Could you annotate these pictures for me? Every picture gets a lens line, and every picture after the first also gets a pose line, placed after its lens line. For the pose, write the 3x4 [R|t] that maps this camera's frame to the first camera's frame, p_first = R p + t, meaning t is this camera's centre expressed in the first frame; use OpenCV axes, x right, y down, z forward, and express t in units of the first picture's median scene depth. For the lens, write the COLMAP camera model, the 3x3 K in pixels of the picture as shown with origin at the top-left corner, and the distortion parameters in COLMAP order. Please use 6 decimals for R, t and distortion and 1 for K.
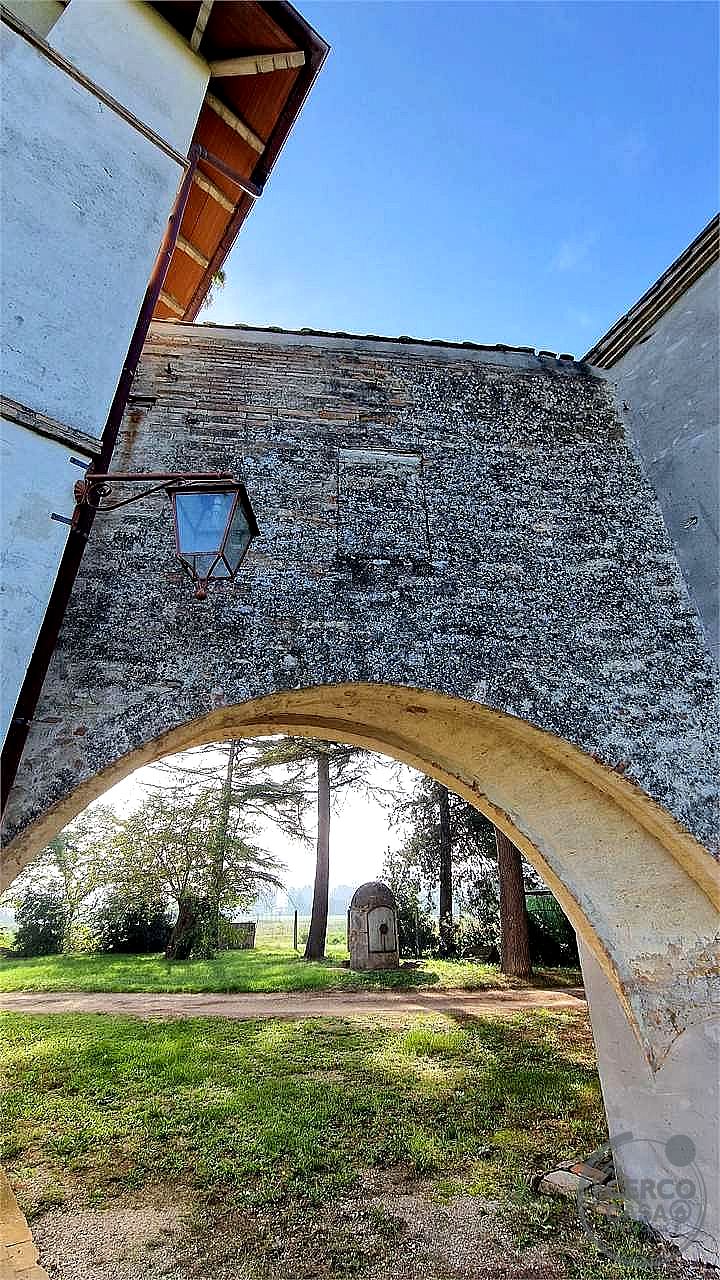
lens RADIAL K [[525.7, 0, 361.2], [0, 525.7, 645.5], [0, 0, 1]] dist [-0.003435, 0.001275]
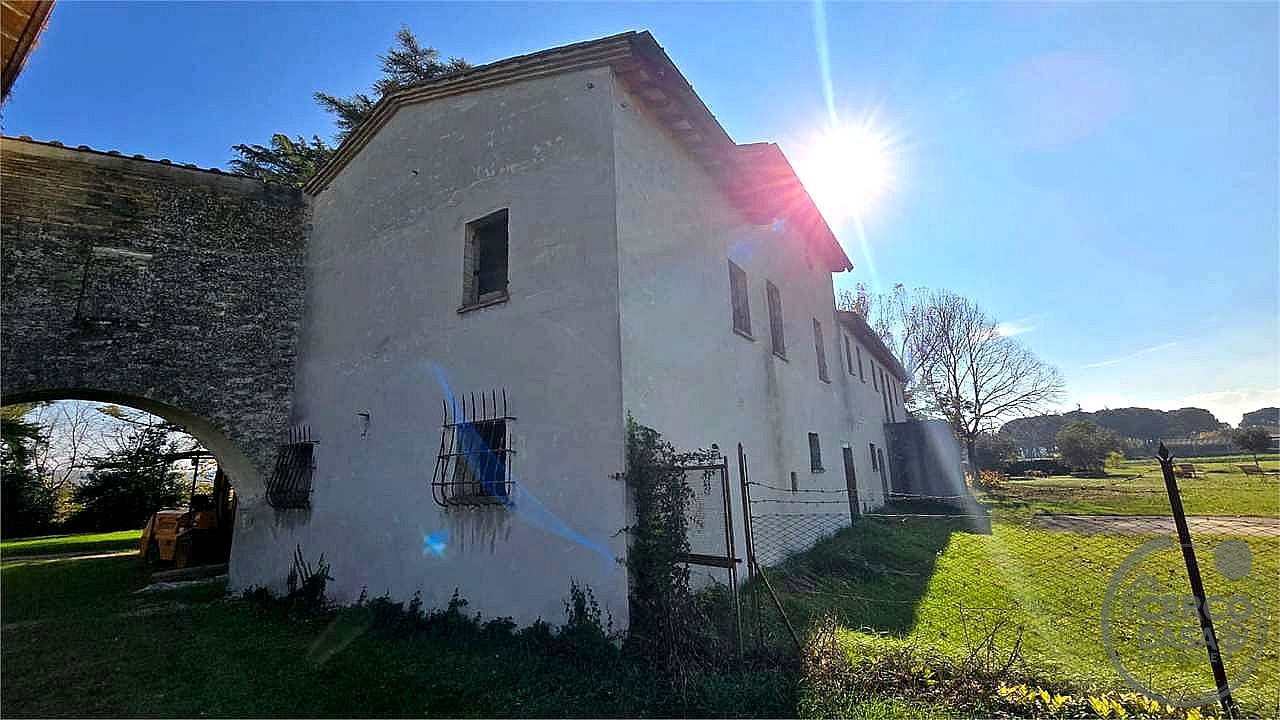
lens RADIAL K [[525.7, 0, 644.5], [0, 525.7, 363.6], [0, 0, 1]] dist [-0.003435, 0.001275]
pose [[0.941693, 0.039225, 0.334178, 1.159737], [-0.112804, 0.972508, 0.203724, -0.574378], [-0.316999, -0.229542, 0.920229, -1.328861]]
